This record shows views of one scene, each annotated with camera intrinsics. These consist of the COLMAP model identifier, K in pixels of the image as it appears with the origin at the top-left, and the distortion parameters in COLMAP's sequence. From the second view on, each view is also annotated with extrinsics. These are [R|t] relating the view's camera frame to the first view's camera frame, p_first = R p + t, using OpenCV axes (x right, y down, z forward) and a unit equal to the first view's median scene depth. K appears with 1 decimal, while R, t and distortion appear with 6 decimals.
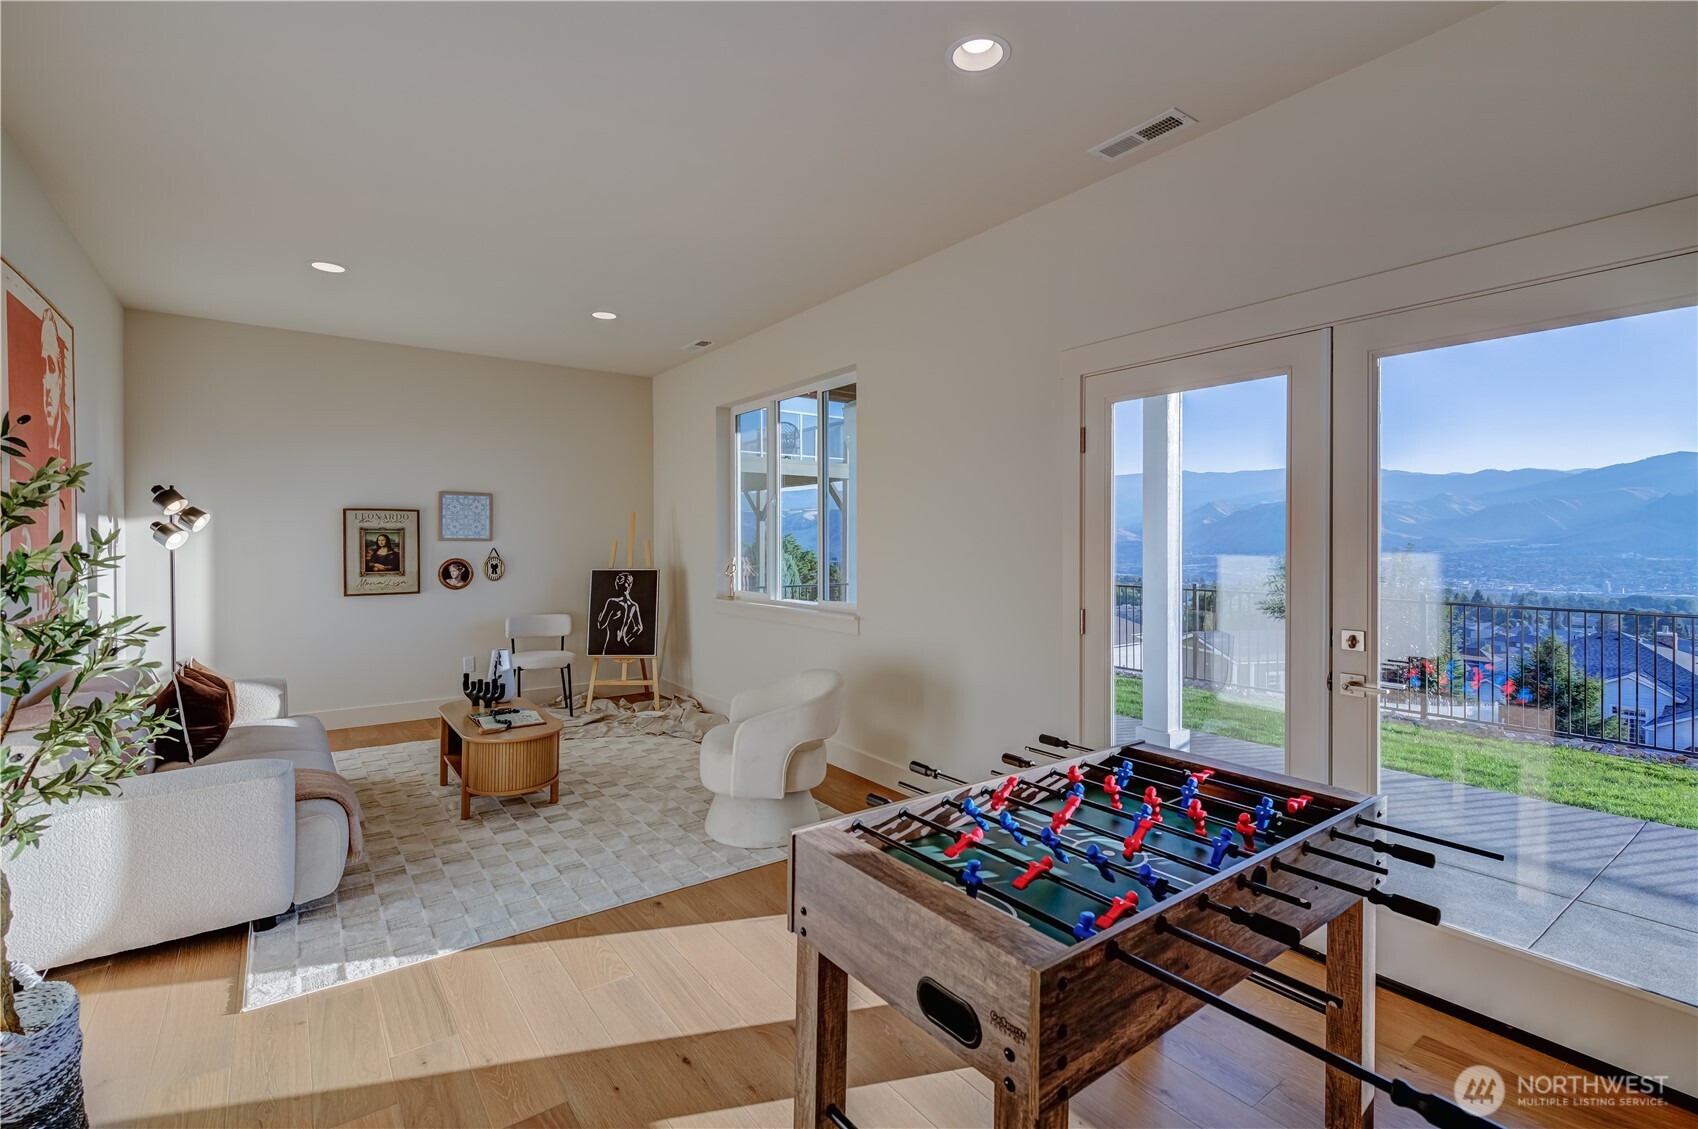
lens RADIAL K [[765.7, 0, 849.4], [0, 765.7, 534.6], [0, 0, 1]] dist [0.002763, 0.000093]
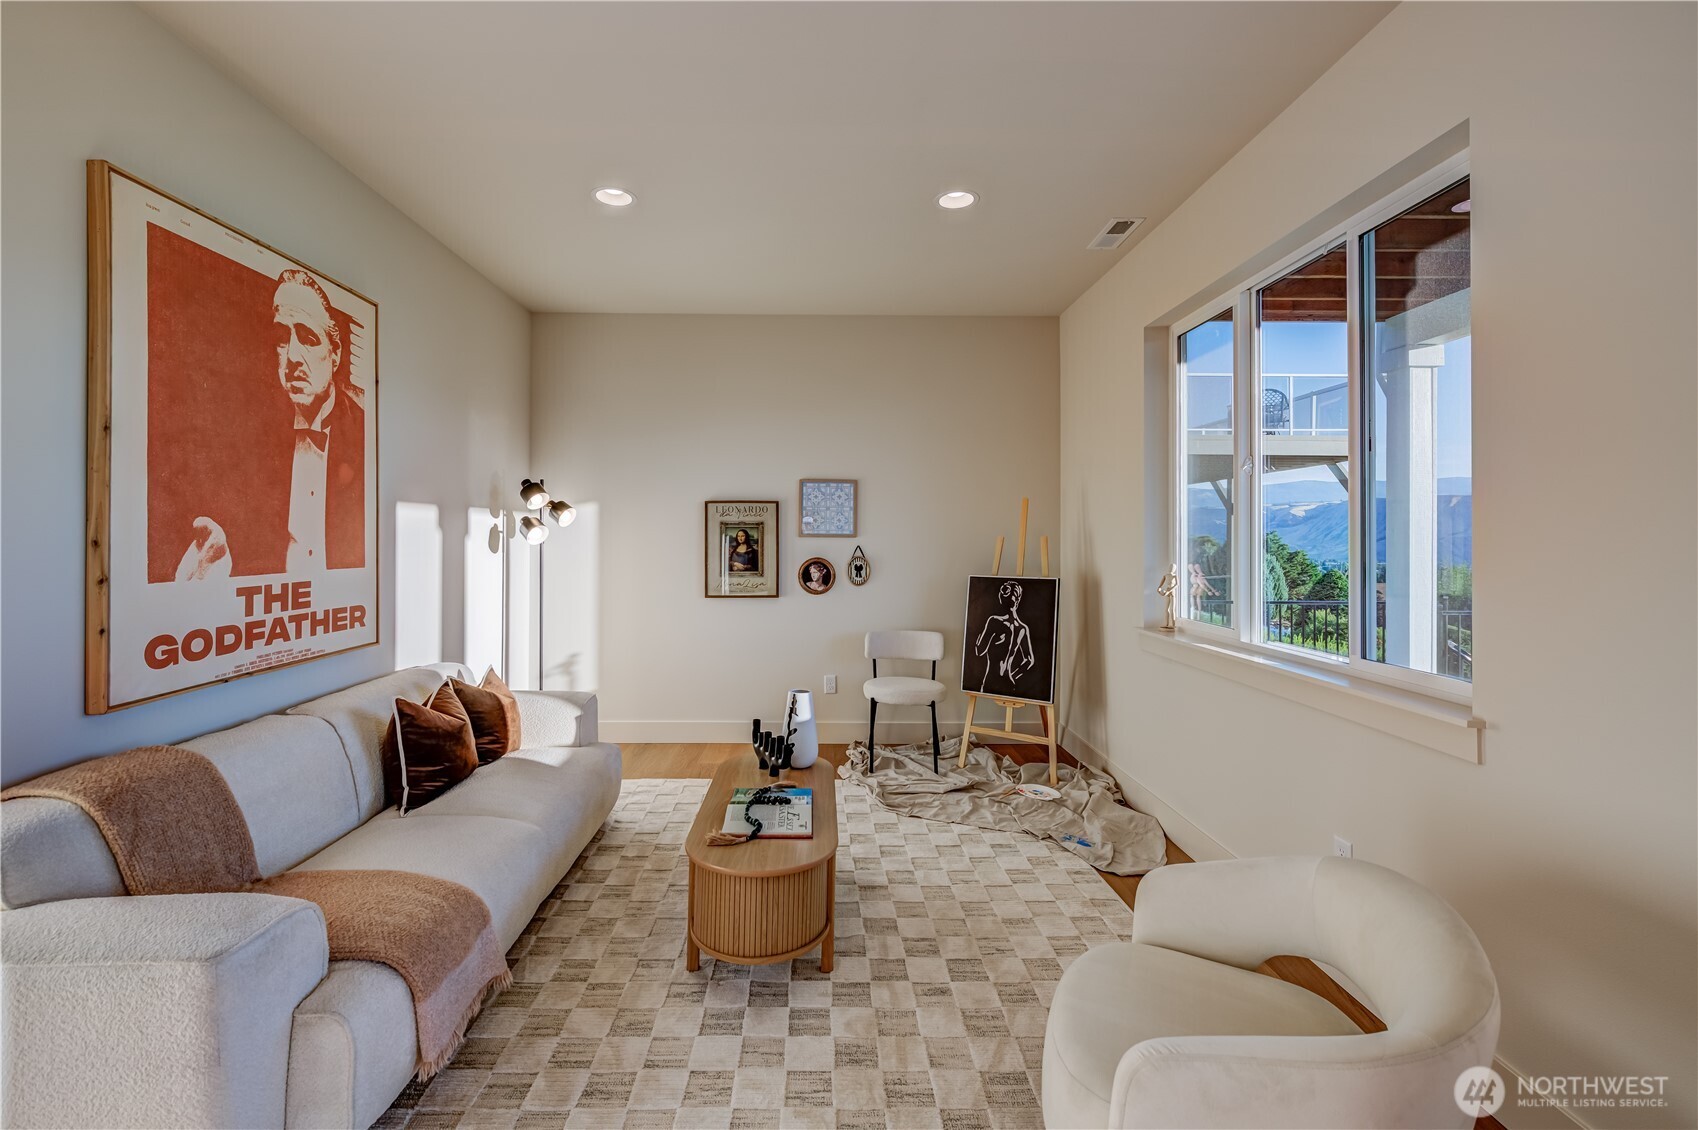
lens RADIAL K [[721.6, 0, 830.6], [0, 721.6, 536.3], [0, 0, 1]] dist [0.005212, -0.000024]
pose [[0.810153, 0.001197, -0.586217, -0.033116], [0.001387, 0.999991, 0.003958, 0.004285], [0.586217, -0.004019, 0.810144, 0.363056]]
